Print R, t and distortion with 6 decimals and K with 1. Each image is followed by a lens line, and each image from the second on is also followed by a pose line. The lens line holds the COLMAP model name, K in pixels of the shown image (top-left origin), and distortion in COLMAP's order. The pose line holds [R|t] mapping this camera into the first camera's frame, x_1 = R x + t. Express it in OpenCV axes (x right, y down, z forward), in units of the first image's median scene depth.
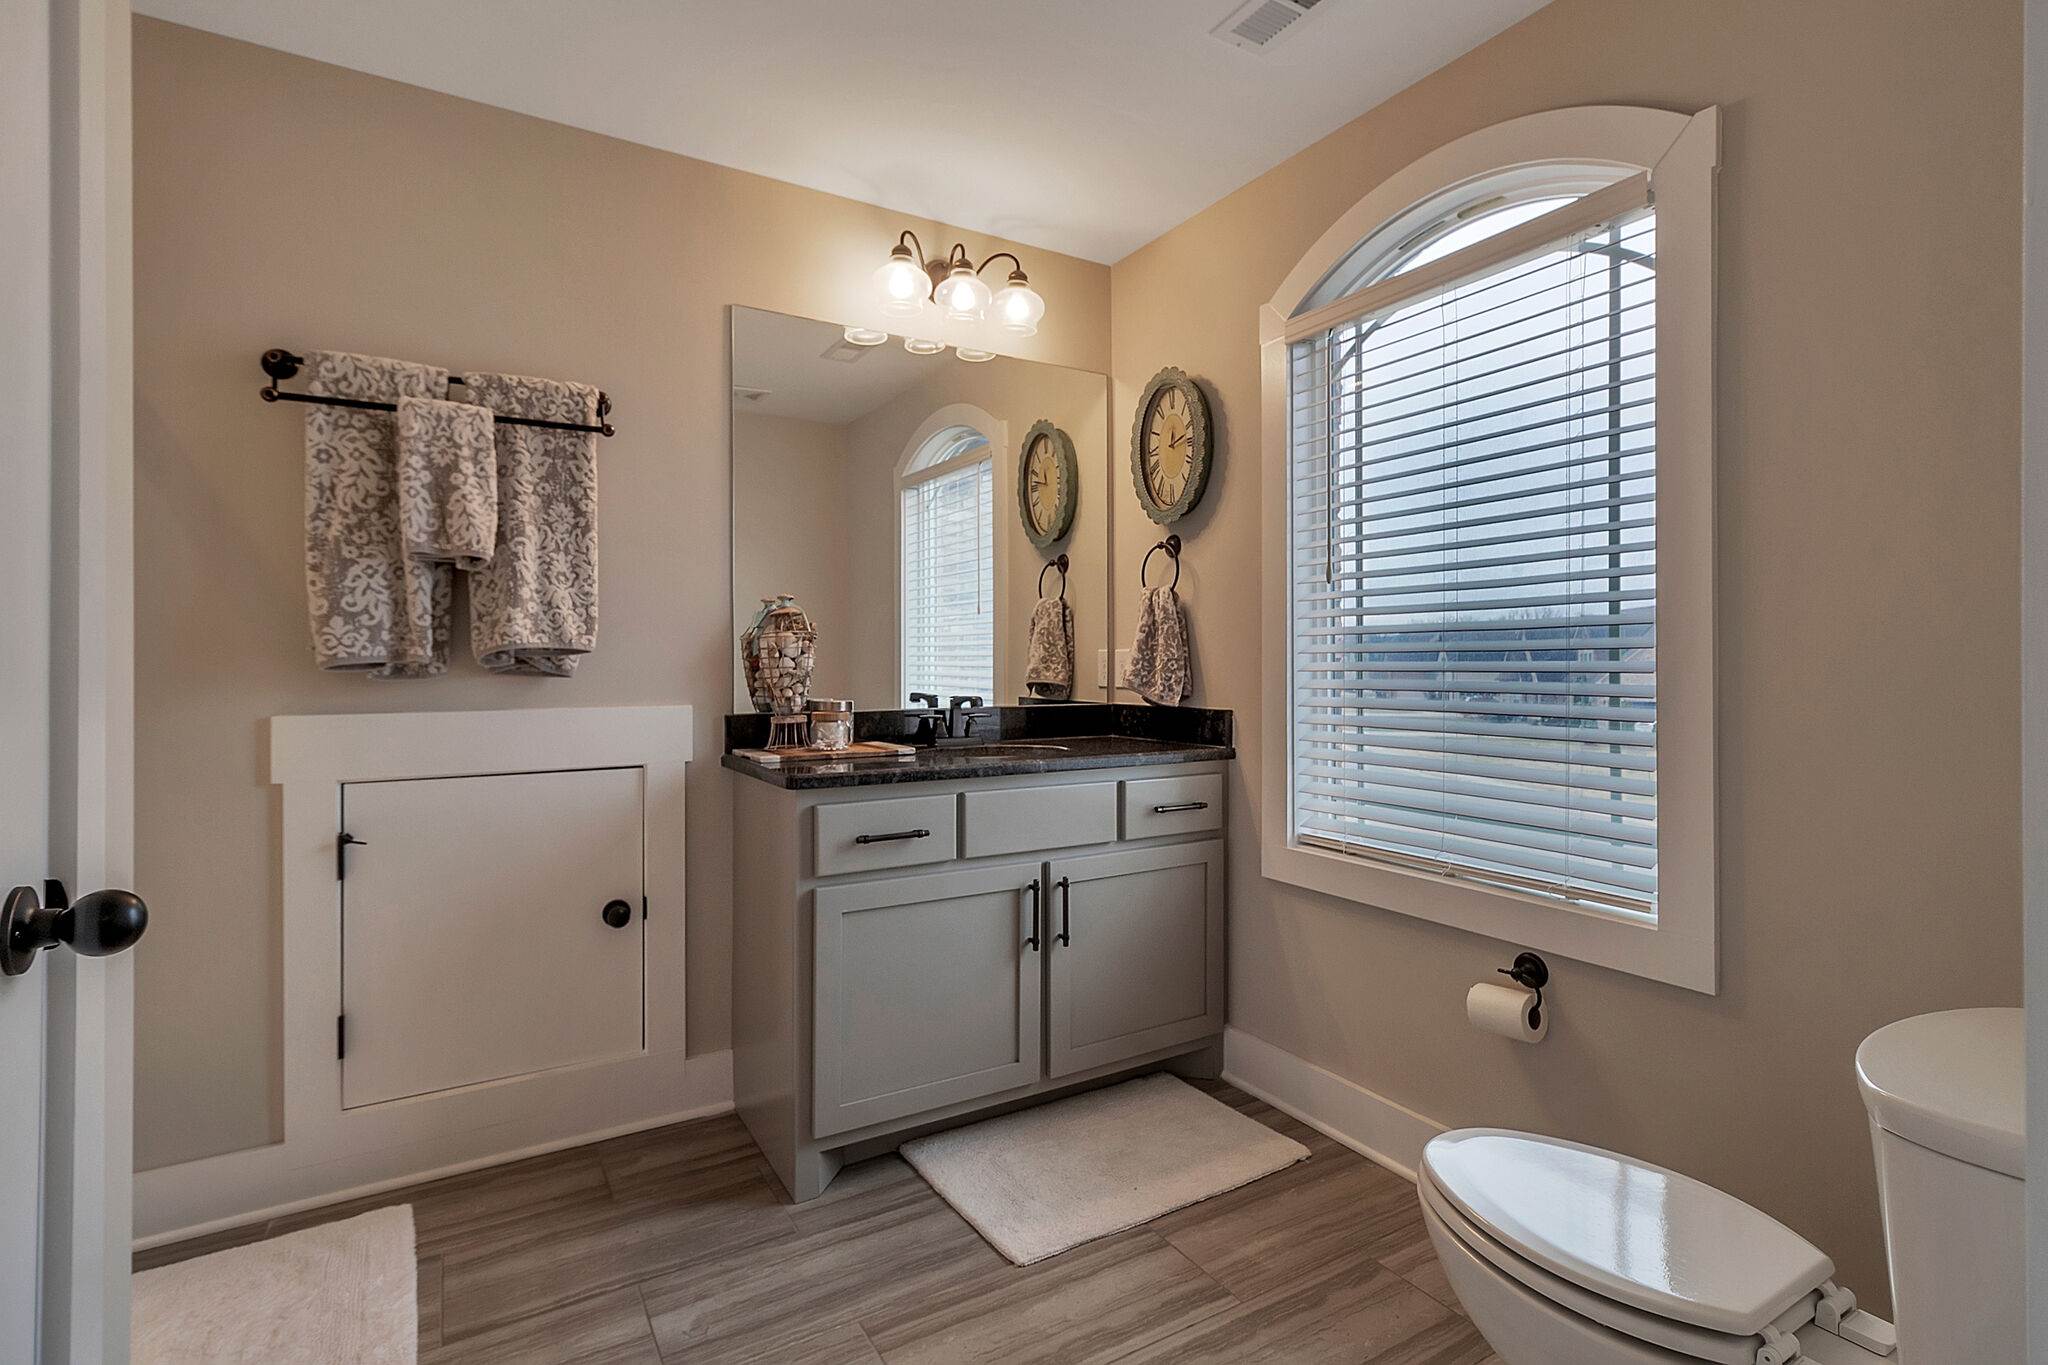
lens RADIAL K [[960.9, 0, 1032.6], [0, 960.9, 661.2], [0, 0, 1]] dist [-0.000090, -0.000134]
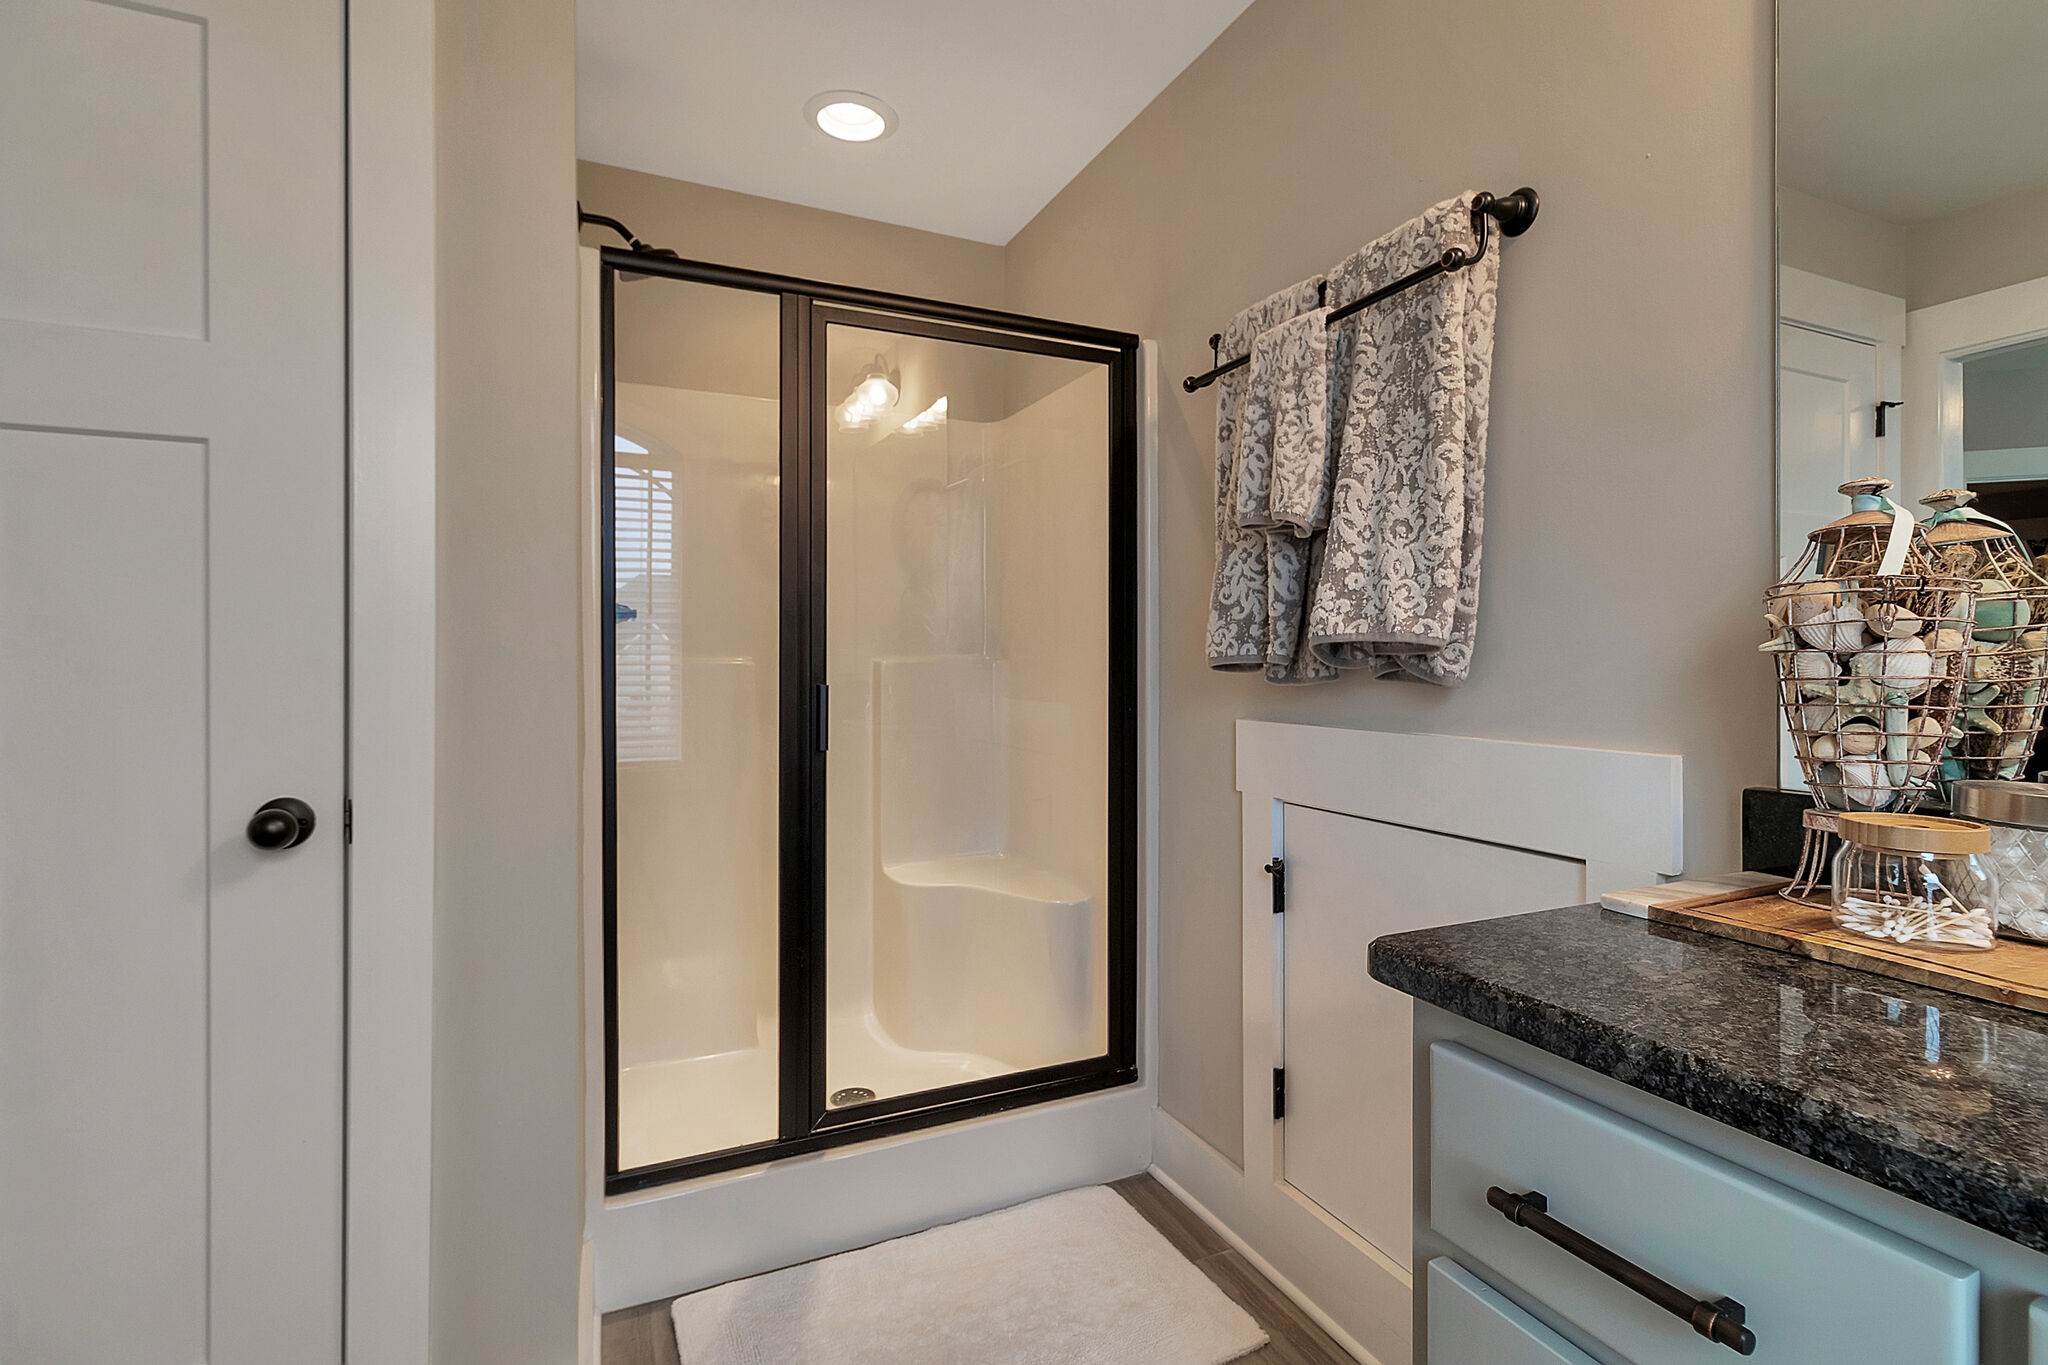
lens RADIAL K [[960.9, 0, 1032.6], [0, 960.9, 661.2], [0, 0, 1]] dist [-0.000090, -0.000134]
pose [[-0.105540, 0.002883, -0.994411, 0.169080], [0.003272, 0.999991, 0.002552, -0.002861], [0.994410, -0.002984, -0.105549, 0.876390]]
